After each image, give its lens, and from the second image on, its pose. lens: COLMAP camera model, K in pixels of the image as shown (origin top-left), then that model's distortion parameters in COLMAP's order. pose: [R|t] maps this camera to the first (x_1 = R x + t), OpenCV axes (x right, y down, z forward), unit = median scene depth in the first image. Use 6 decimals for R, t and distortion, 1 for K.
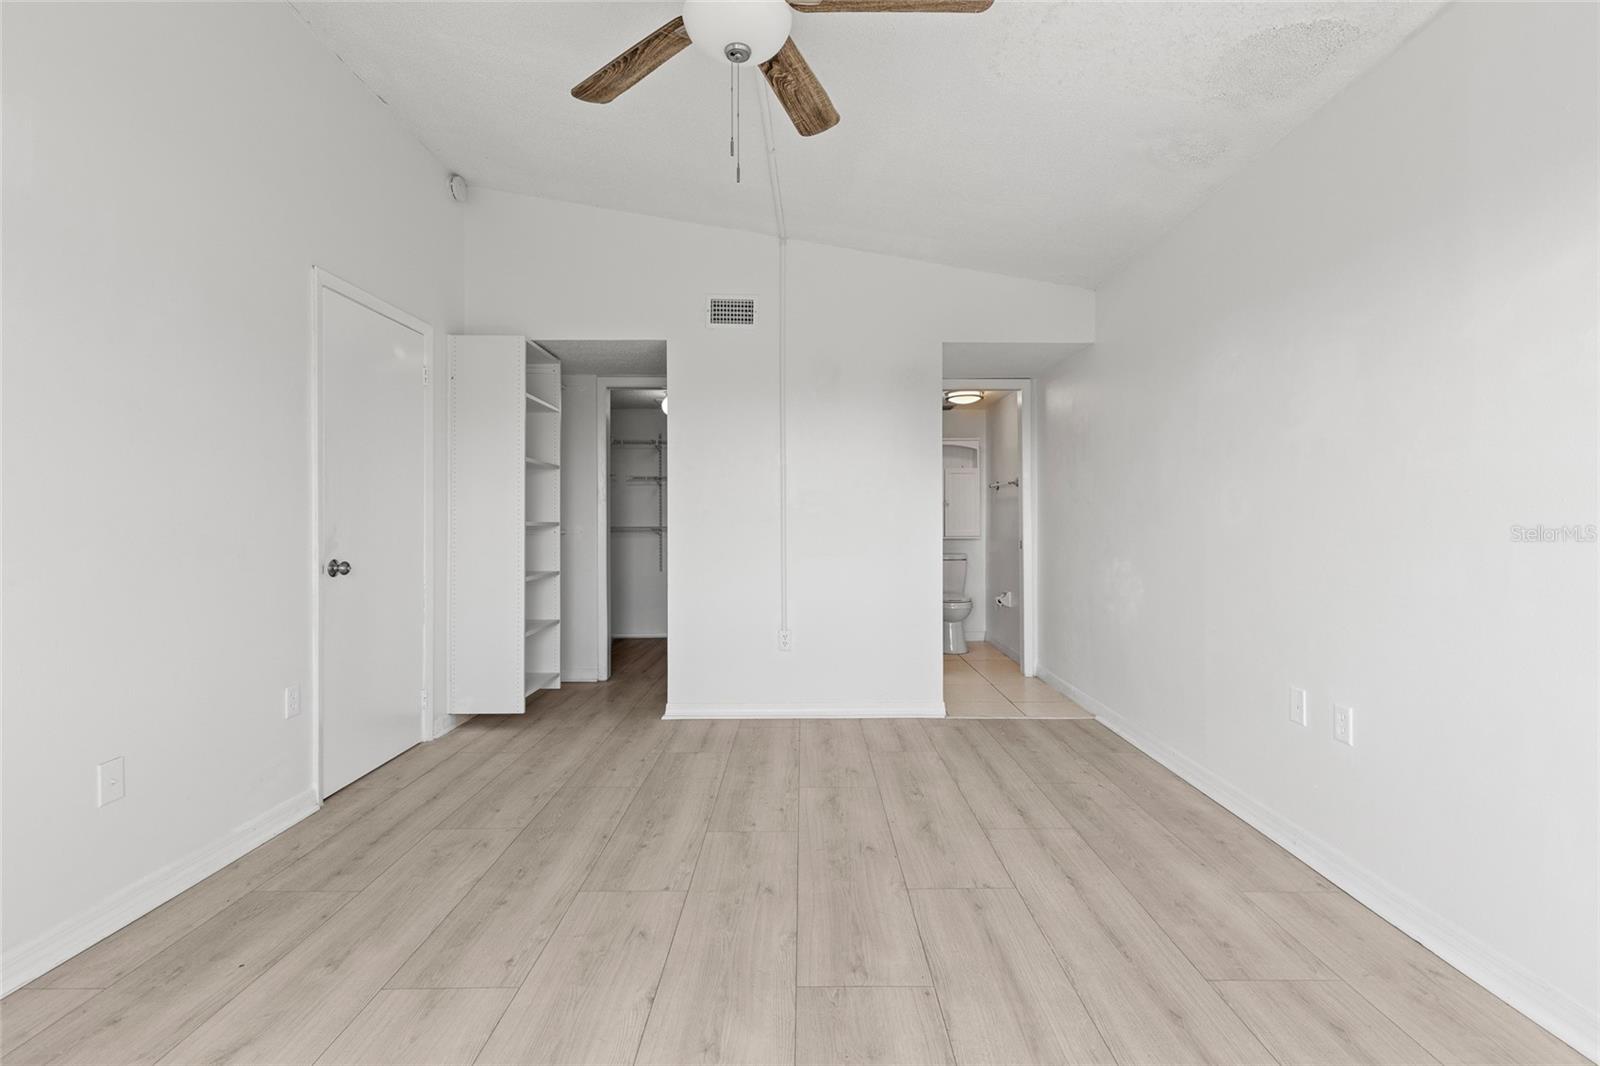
lens RADIAL K [[723.8, 0, 799.1], [0, 723.8, 527.9], [0, 0, 1]] dist [0.000262, -0.000585]
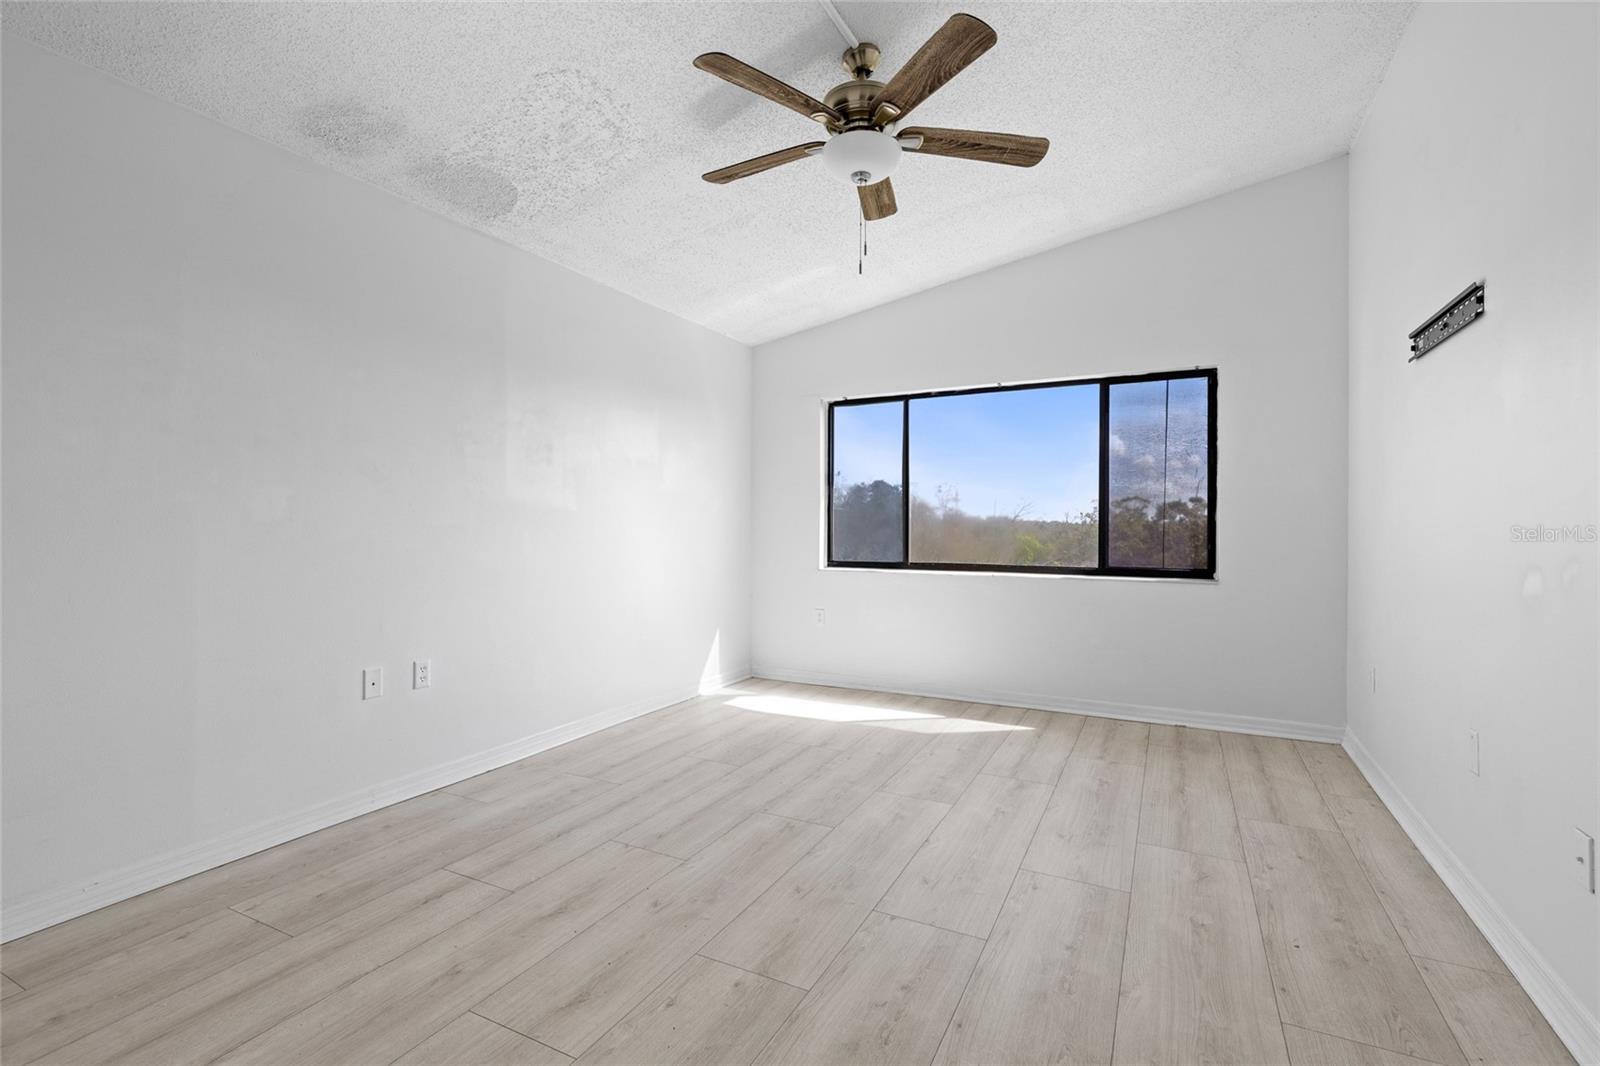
lens RADIAL K [[723.8, 0, 798.6], [0, 723.8, 538.7], [0, 0, 1]] dist [0.000262, -0.000585]
pose [[-0.889816, -0.009200, 0.456226, -0.459836], [0.003829, 0.999611, 0.027626, -0.018676], [-0.456303, 0.026329, -0.889435, 1.734669]]
